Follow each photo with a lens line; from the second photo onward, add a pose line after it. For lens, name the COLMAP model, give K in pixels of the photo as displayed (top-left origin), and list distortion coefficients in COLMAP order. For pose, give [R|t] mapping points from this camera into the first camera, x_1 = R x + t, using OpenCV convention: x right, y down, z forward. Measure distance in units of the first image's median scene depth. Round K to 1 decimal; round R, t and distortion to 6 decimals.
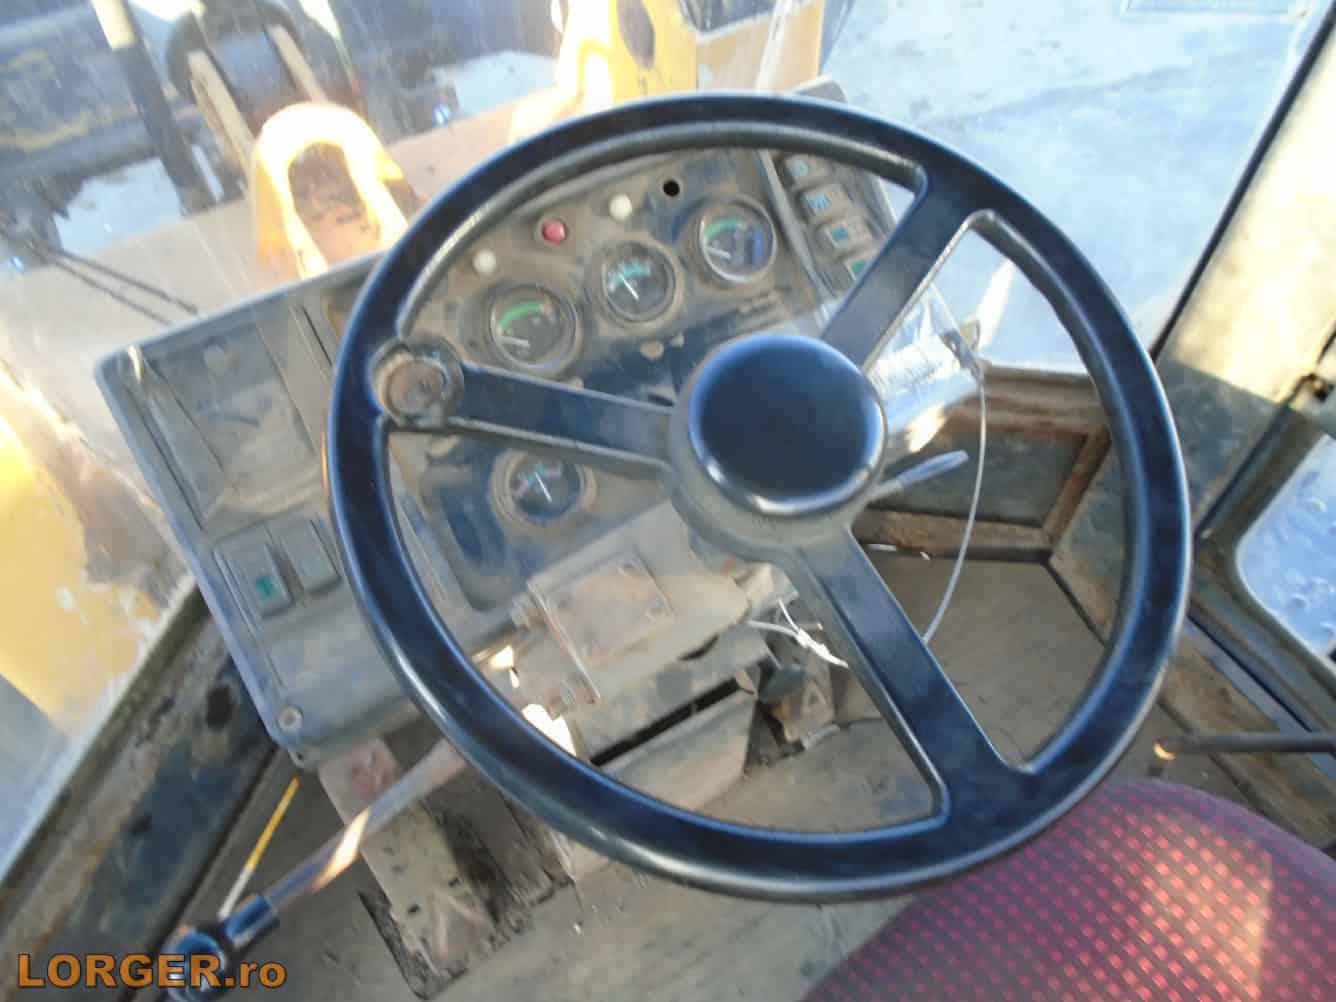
lens RADIAL K [[1036.7, 0, 668.0], [0, 1036.7, 501.0], [0, 0, 1]] dist [0.000525, -0.002305]
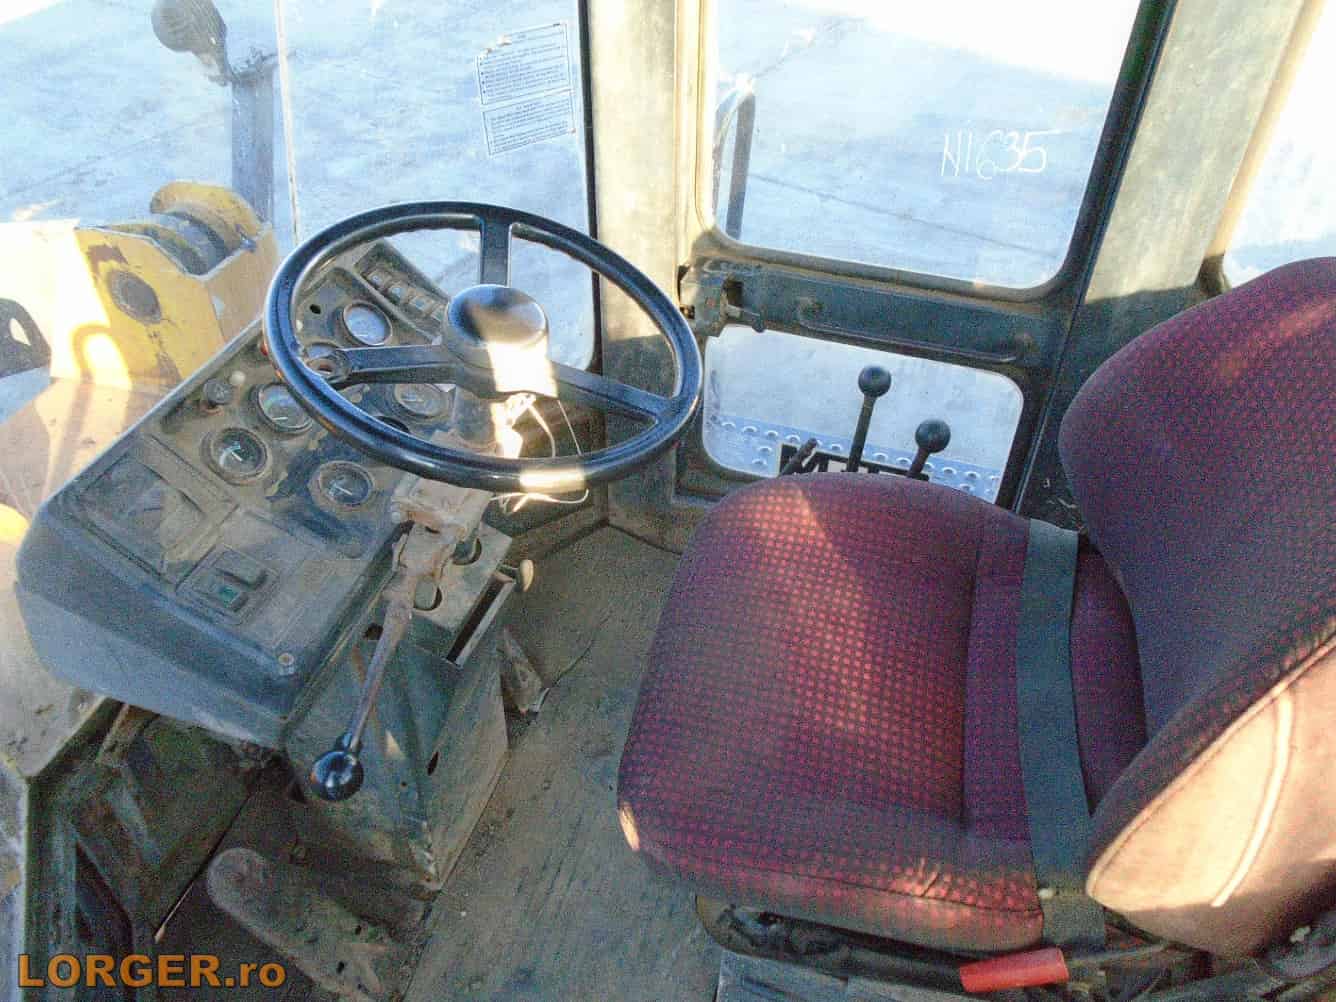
lens RADIAL K [[1036.7, 0, 668.0], [0, 1036.7, 501.0], [0, 0, 1]] dist [0.000525, -0.002305]
pose [[0.758724, -0.419750, 0.498144, -0.493899], [0.520540, 0.850426, -0.076243, 0.345844], [-0.391632, 0.317151, 0.863736, -0.484747]]
